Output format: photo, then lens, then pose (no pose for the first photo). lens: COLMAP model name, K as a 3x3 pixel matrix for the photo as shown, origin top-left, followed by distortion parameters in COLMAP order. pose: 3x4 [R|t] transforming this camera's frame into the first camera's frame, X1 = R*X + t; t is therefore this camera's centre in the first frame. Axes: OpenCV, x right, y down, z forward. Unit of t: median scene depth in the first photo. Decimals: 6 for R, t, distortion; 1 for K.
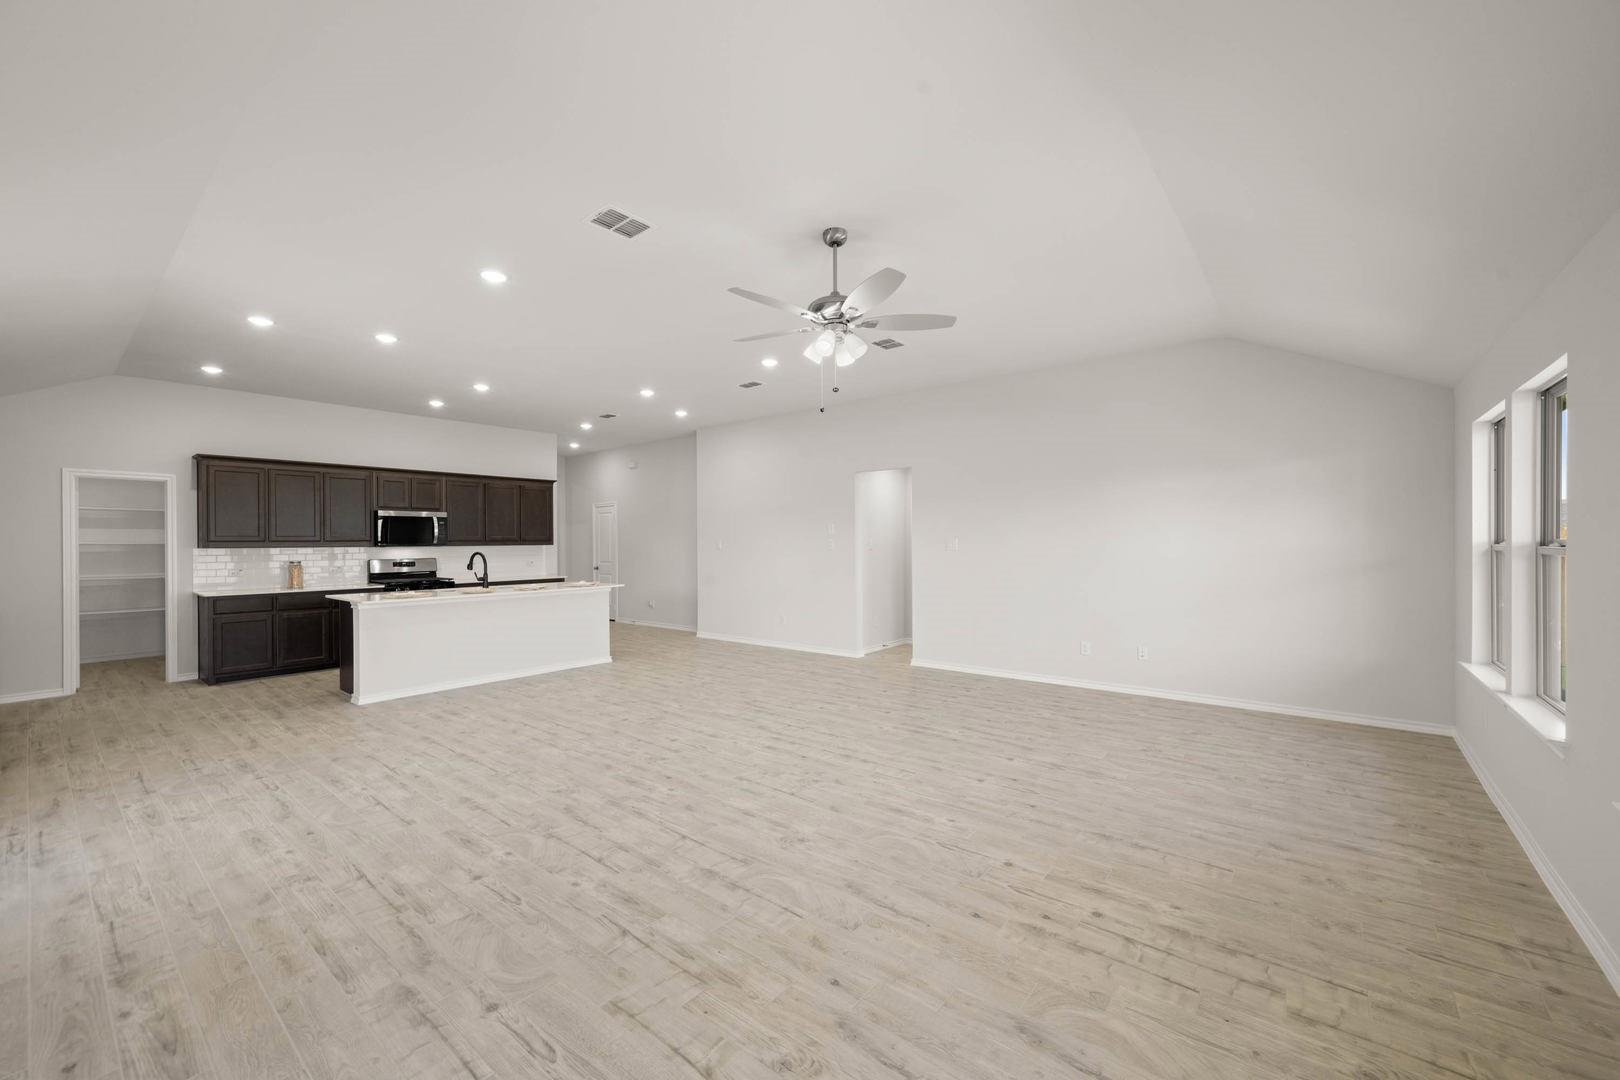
lens RADIAL K [[623.6, 0, 810.9], [0, 623.6, 540.4], [0, 0, 1]] dist [-0.001704, 0.000737]
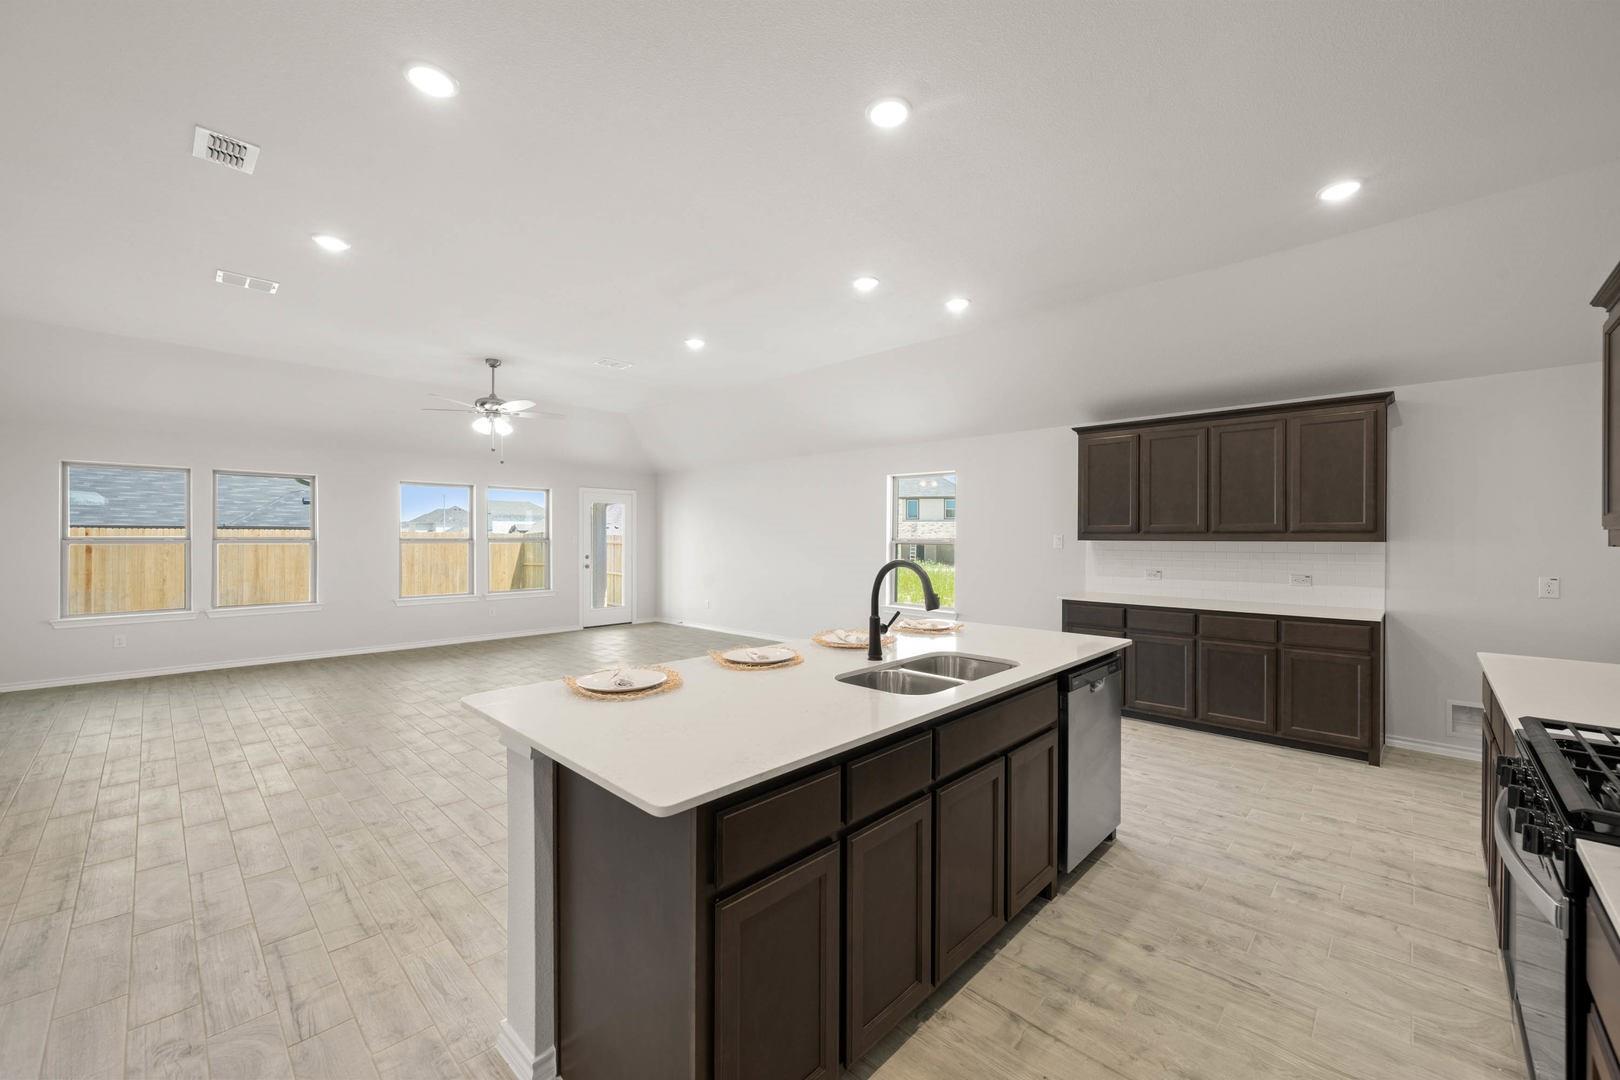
lens RADIAL K [[623.6, 0, 817.4], [0, 623.6, 537.5], [0, 0, 1]] dist [-0.001704, 0.000737]
pose [[-0.997590, 0.002553, 0.069338, -0.414926], [0.002559, 0.999997, -0.000005, 0.004694], [-0.069338, 0.000172, -0.997593, 1.116198]]
